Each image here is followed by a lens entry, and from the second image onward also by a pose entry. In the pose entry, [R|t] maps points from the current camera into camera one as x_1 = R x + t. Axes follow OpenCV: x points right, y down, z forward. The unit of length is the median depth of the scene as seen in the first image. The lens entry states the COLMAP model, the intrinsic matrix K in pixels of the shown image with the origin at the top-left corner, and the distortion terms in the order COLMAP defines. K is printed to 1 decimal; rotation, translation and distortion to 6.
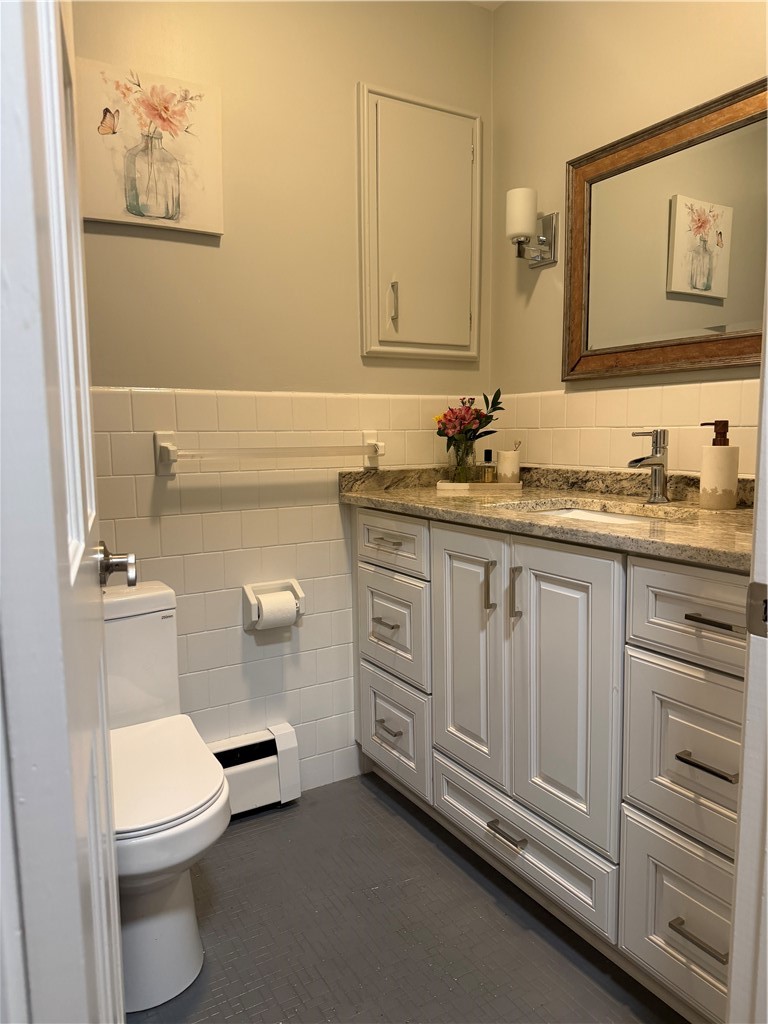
lens RADIAL K [[726.3, 0, 382.7], [0, 726.3, 511.2], [0, 0, 1]] dist [0.023842, -0.033650]
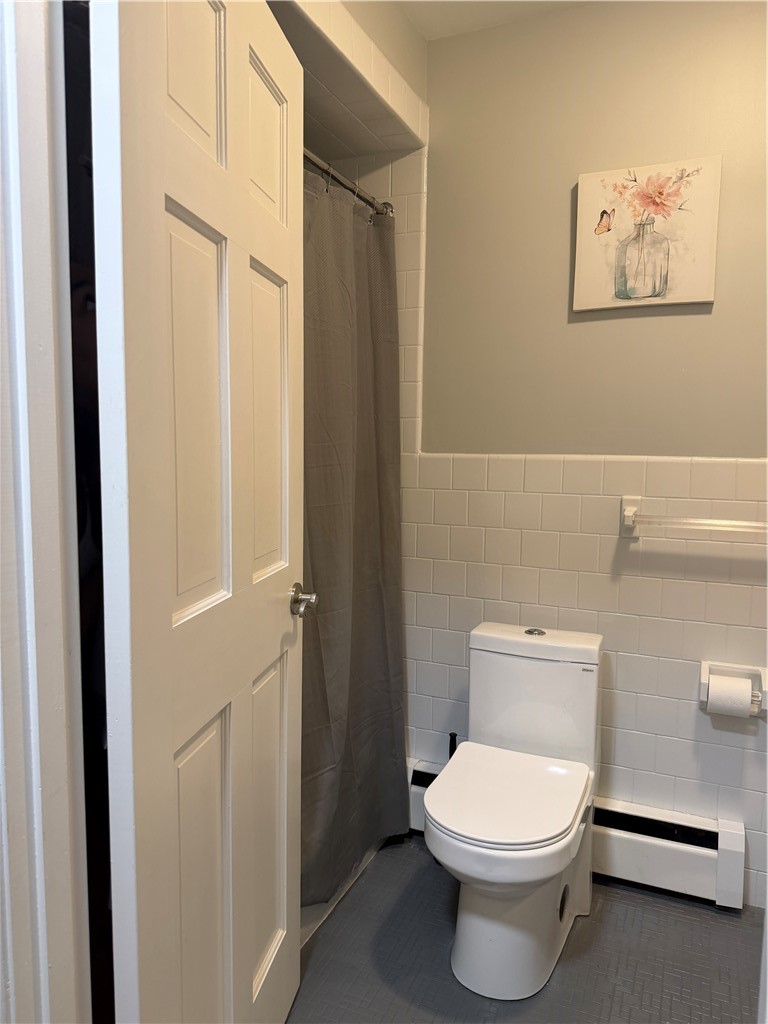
lens RADIAL K [[726.3, 0, 382.5], [0, 726.3, 505.4], [0, 0, 1]] dist [0.023842, -0.033650]
pose [[0.576659, 0.095458, -0.811389, 0.365010], [-0.115668, 0.992686, 0.034581, -0.095609], [0.808755, 0.073910, 0.583483, 0.096022]]
